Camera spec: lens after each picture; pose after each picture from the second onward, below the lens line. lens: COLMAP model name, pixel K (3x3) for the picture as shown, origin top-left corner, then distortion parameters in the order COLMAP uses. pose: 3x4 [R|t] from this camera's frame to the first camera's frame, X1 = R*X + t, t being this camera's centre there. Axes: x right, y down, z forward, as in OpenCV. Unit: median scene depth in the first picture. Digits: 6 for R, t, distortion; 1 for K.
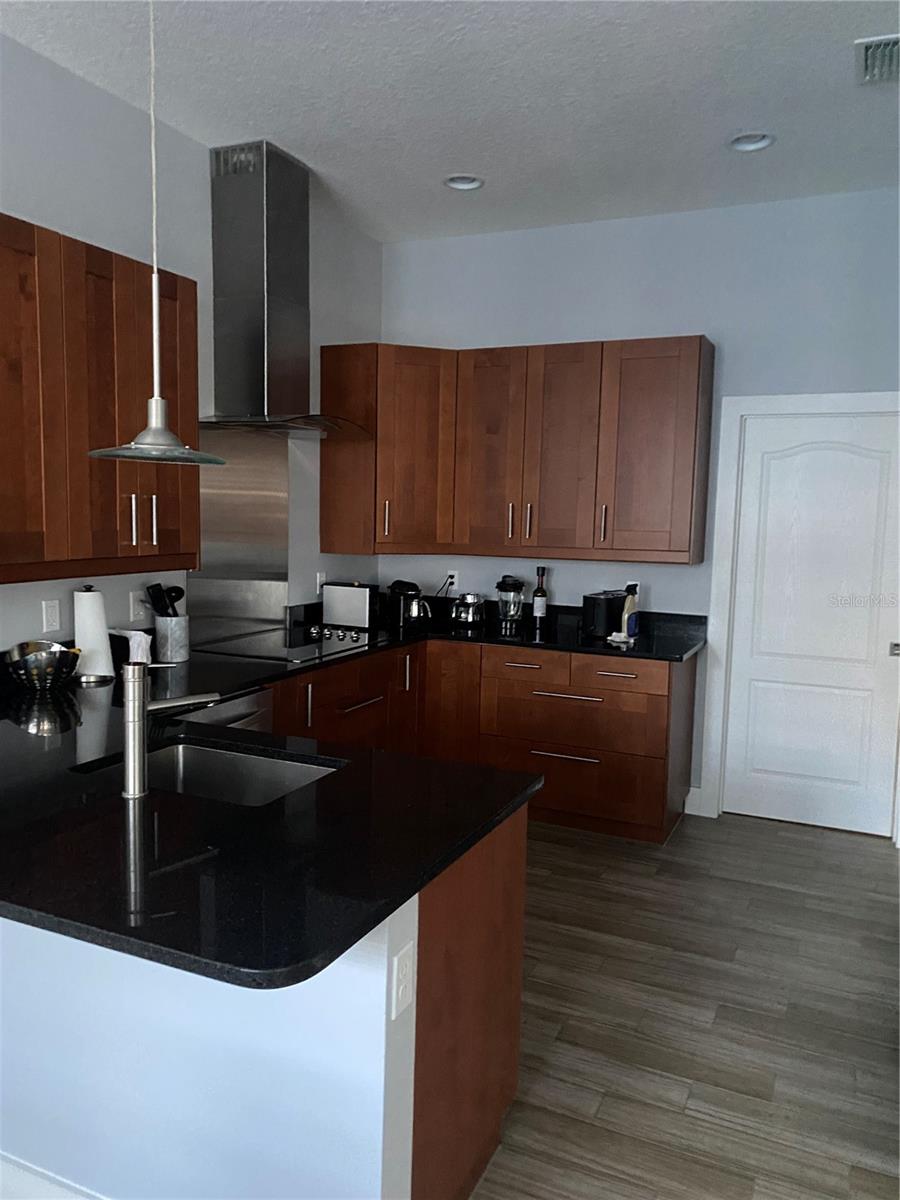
lens RADIAL K [[911.0, 0, 450.0], [0, 911.0, 600.0], [0, 0, 1]] dist [0.005057, 0.000137]
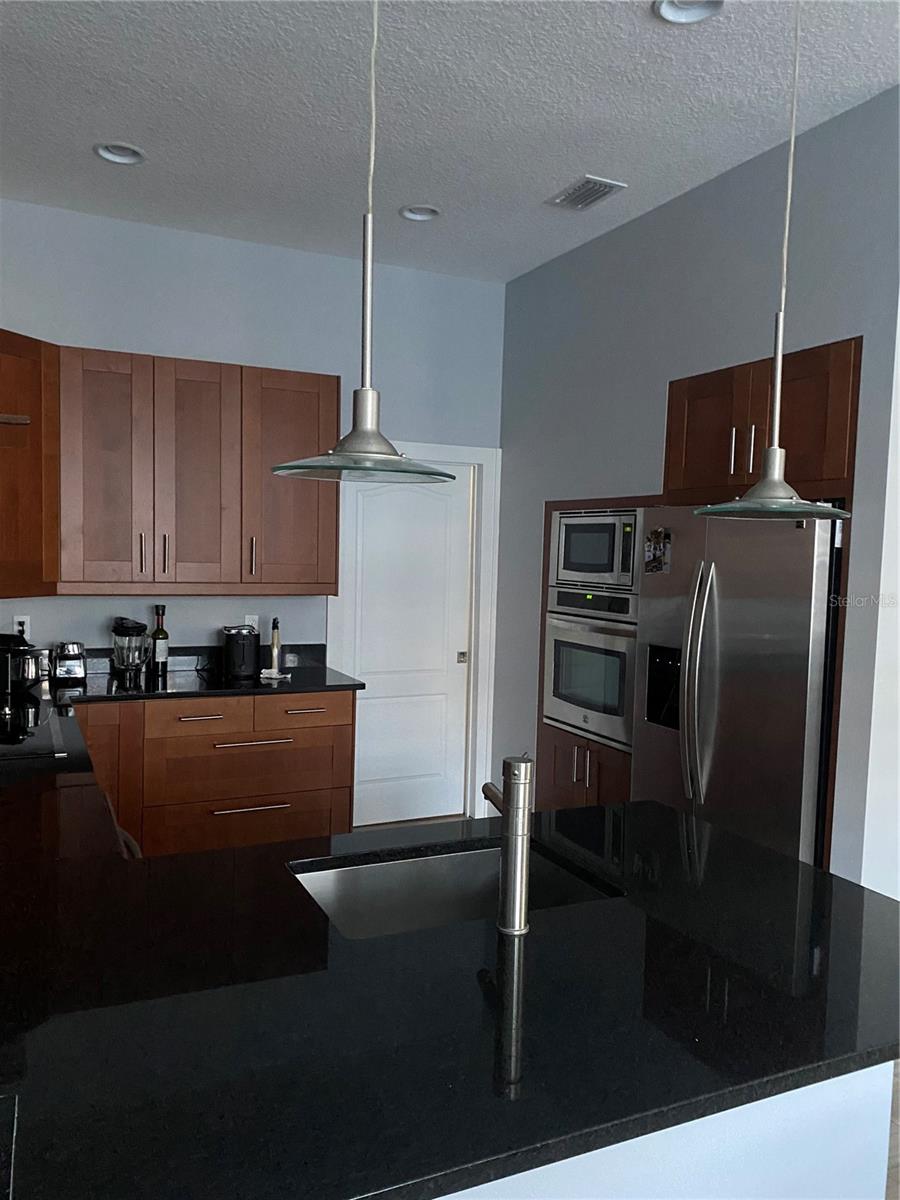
lens RADIAL K [[906.8, 0, 450.0], [0, 906.8, 600.0], [0, 0, 1]] dist [-0.000852, -0.001454]
pose [[0.641582, -0.051423, 0.765329, -0.421996], [0.066590, 0.997717, 0.011215, -0.035318], [-0.764159, 0.043768, 0.643542, 0.233839]]
